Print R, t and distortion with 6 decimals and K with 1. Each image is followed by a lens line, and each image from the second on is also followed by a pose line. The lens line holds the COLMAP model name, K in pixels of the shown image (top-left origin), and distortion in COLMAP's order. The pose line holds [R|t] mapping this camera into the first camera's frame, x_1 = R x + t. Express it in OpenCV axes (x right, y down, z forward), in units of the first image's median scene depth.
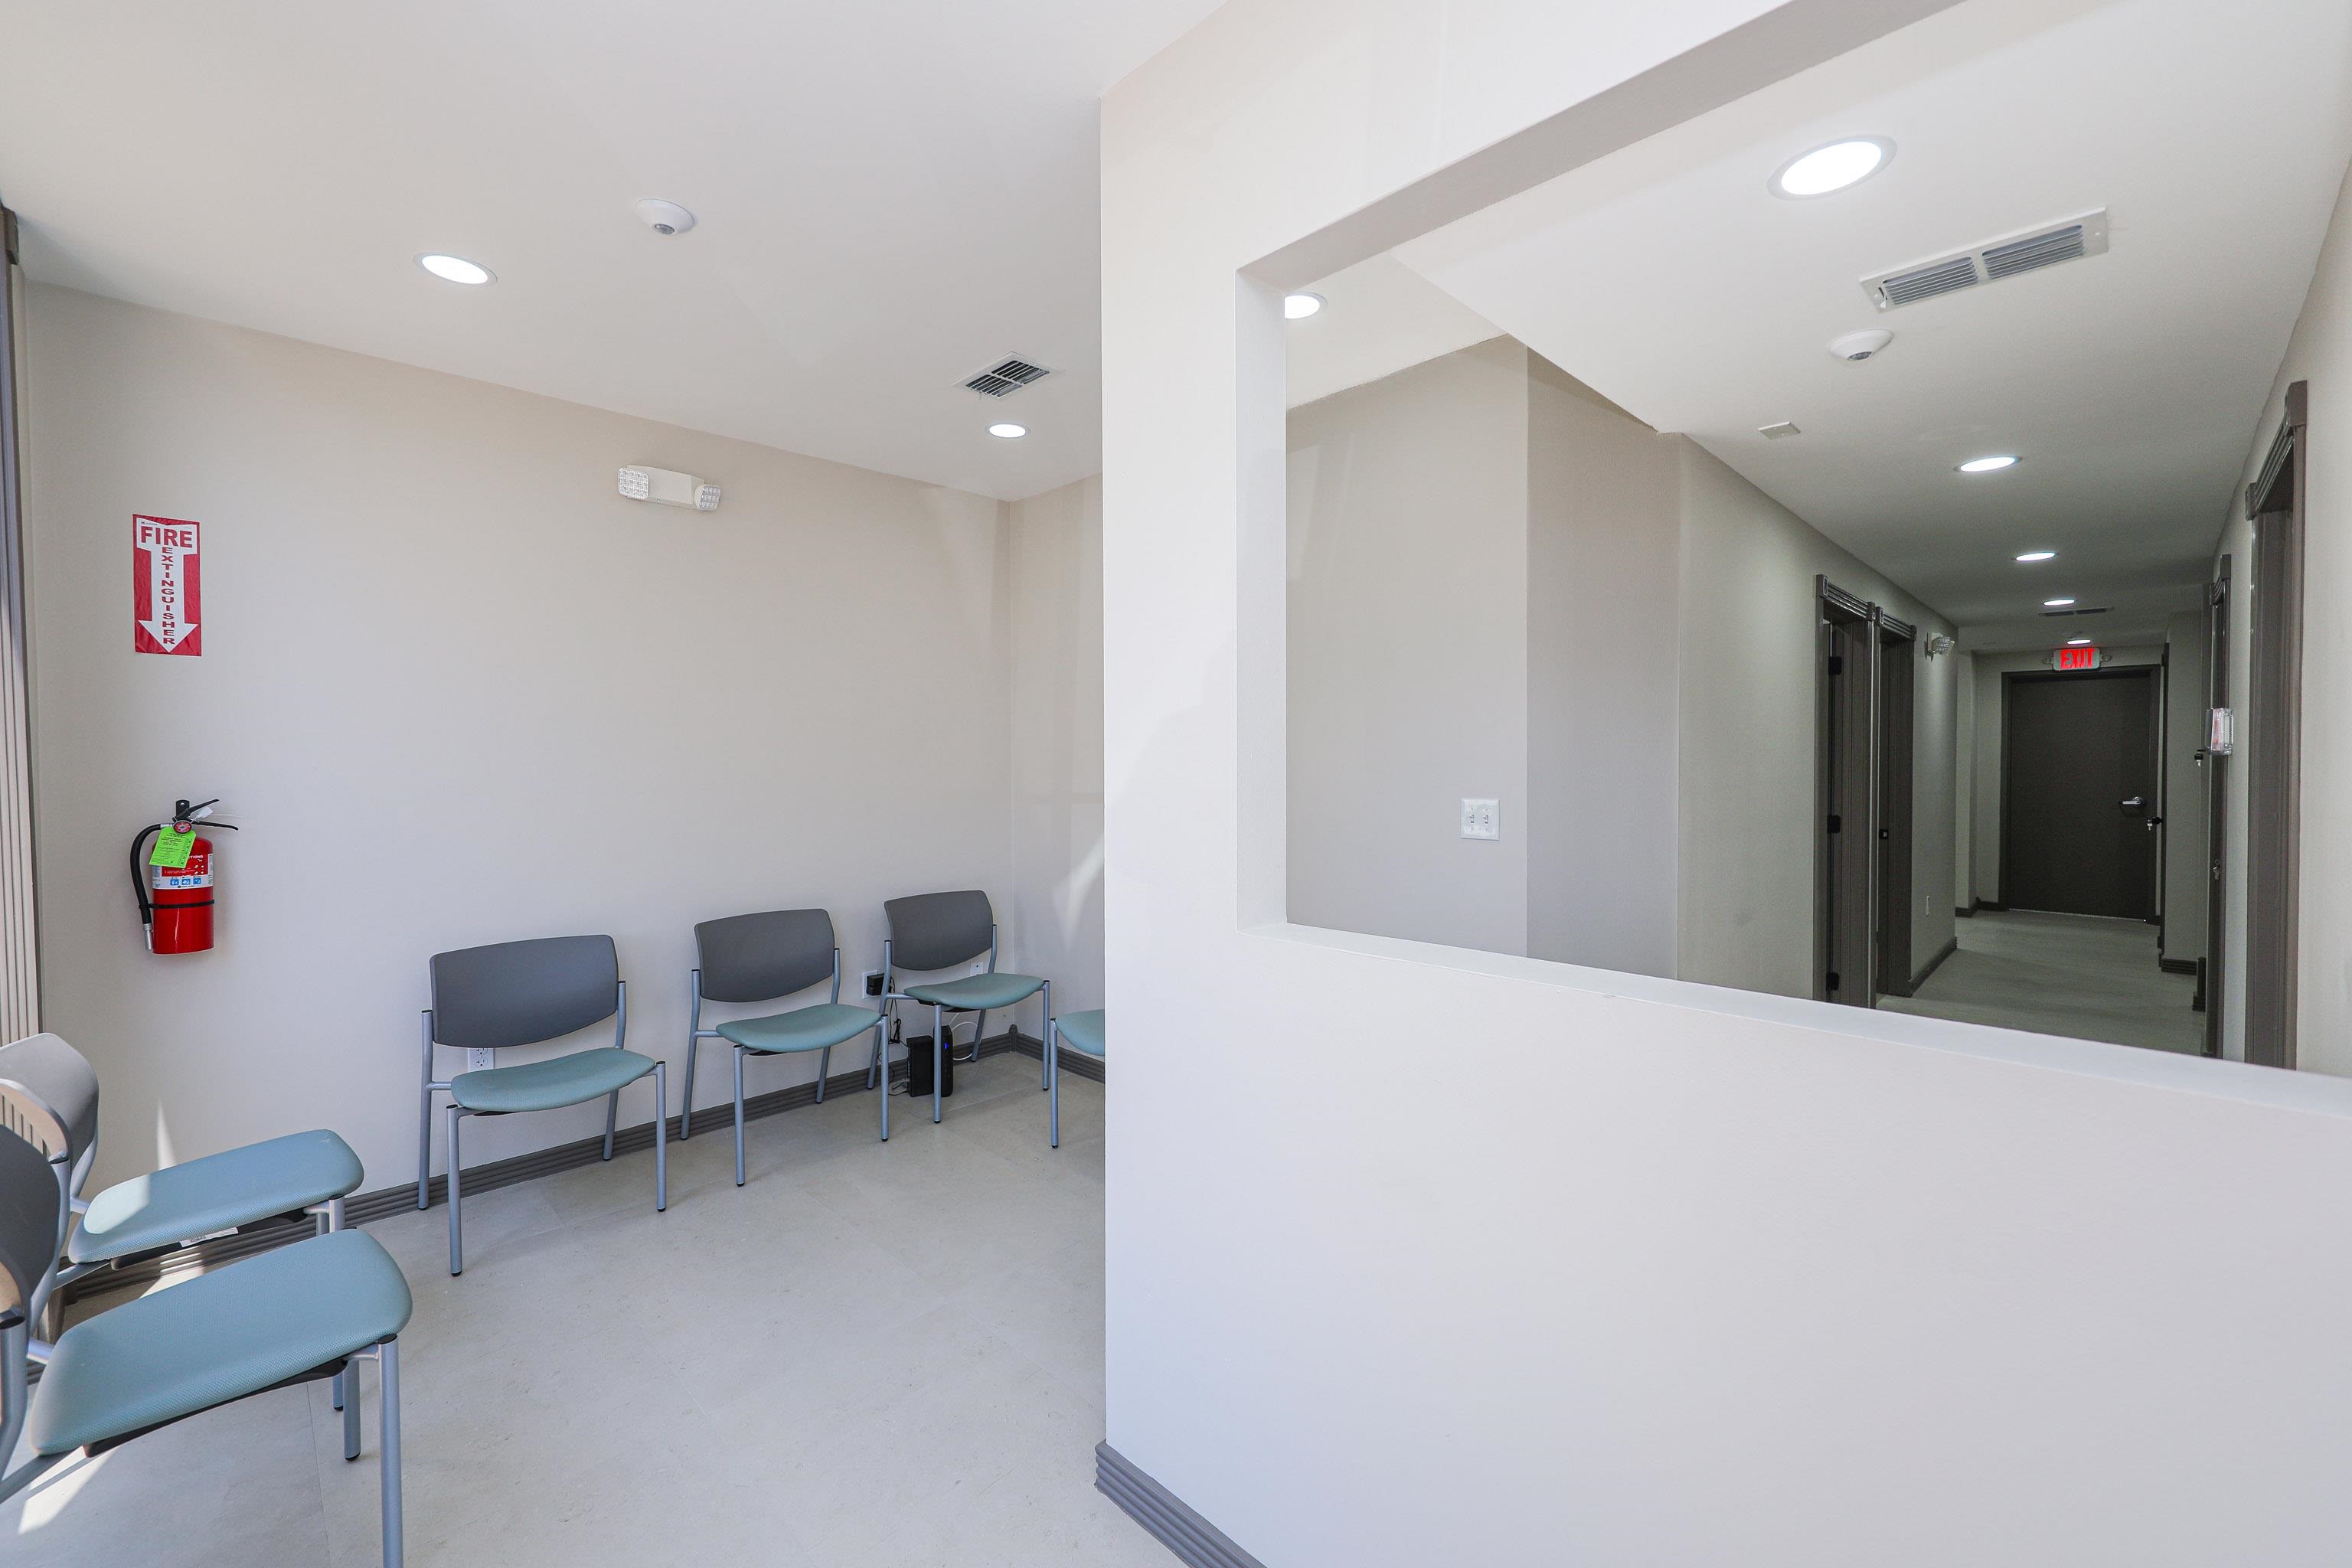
lens RADIAL K [[956.0, 0, 1170.2], [0, 956.0, 773.9], [0, 0, 1]] dist [0.000276, 0.000044]
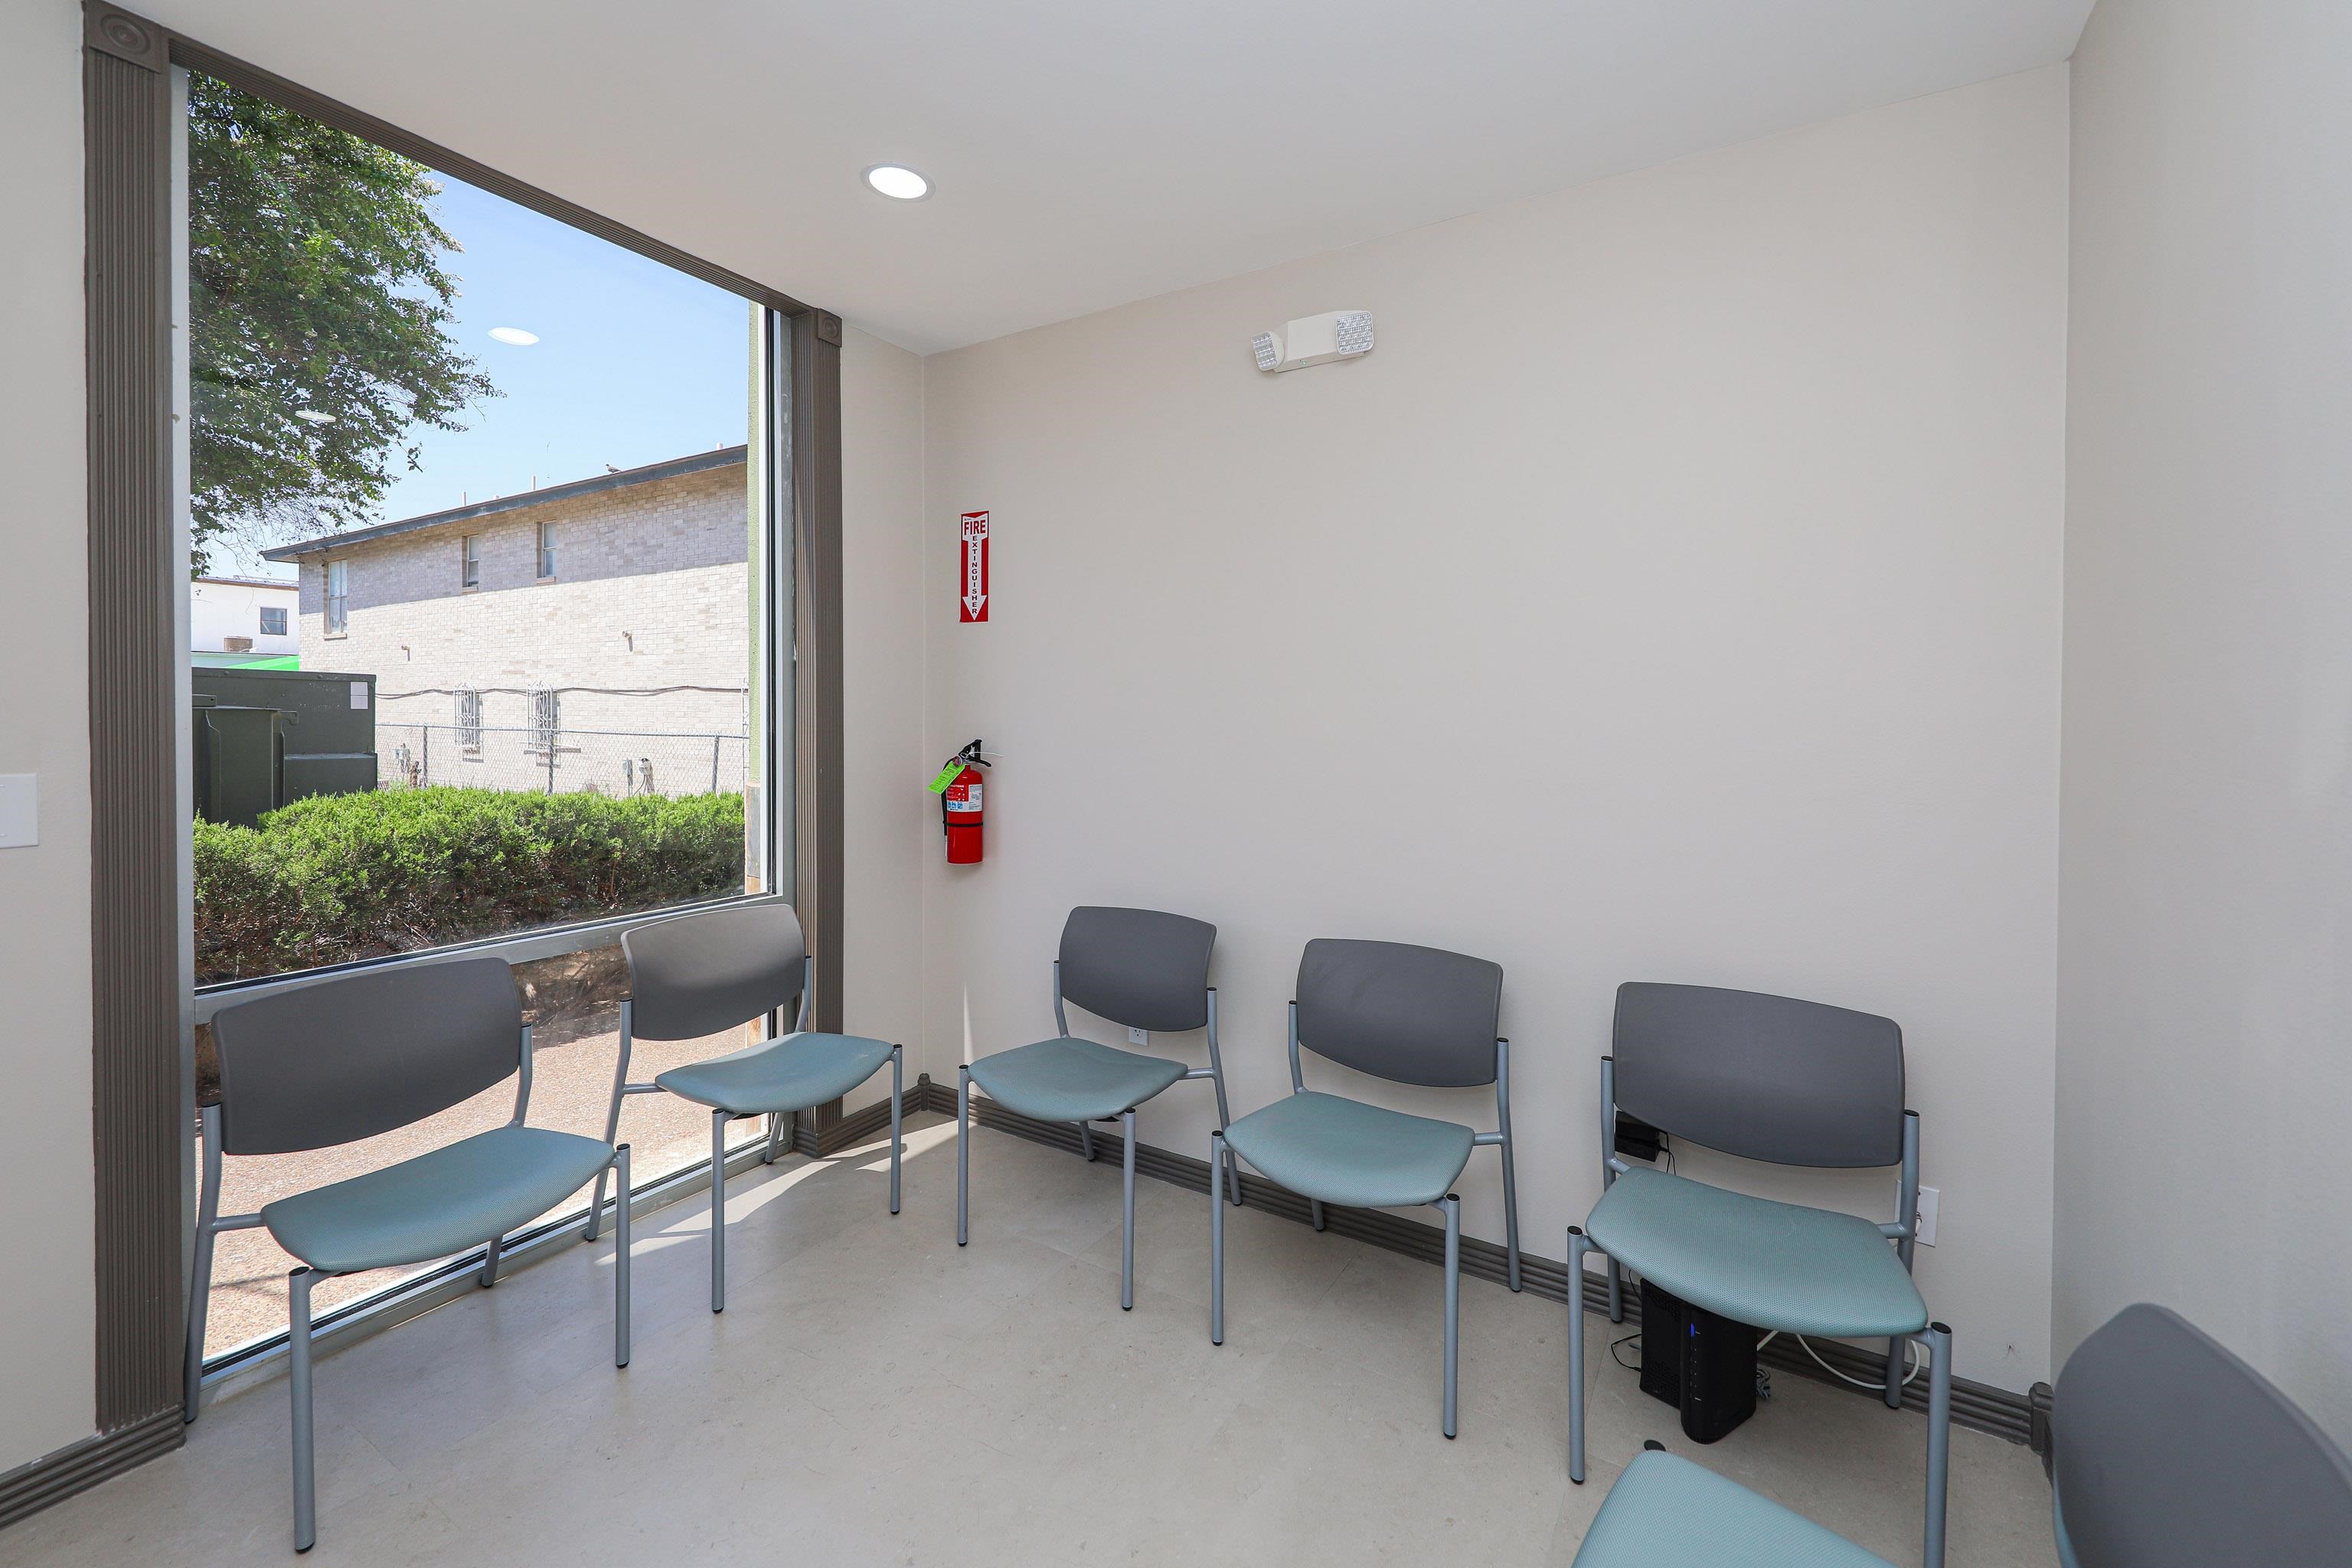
lens RADIAL K [[962.8, 0, 1139.8], [0, 962.8, 733.5], [0, 0, 1]] dist [-0.000026, -0.000102]
pose [[0.211961, 0.009154, -0.977235, 0.217642], [-0.023978, 0.999704, 0.004163, 0.009037], [0.976984, 0.022550, 0.212117, 0.944254]]
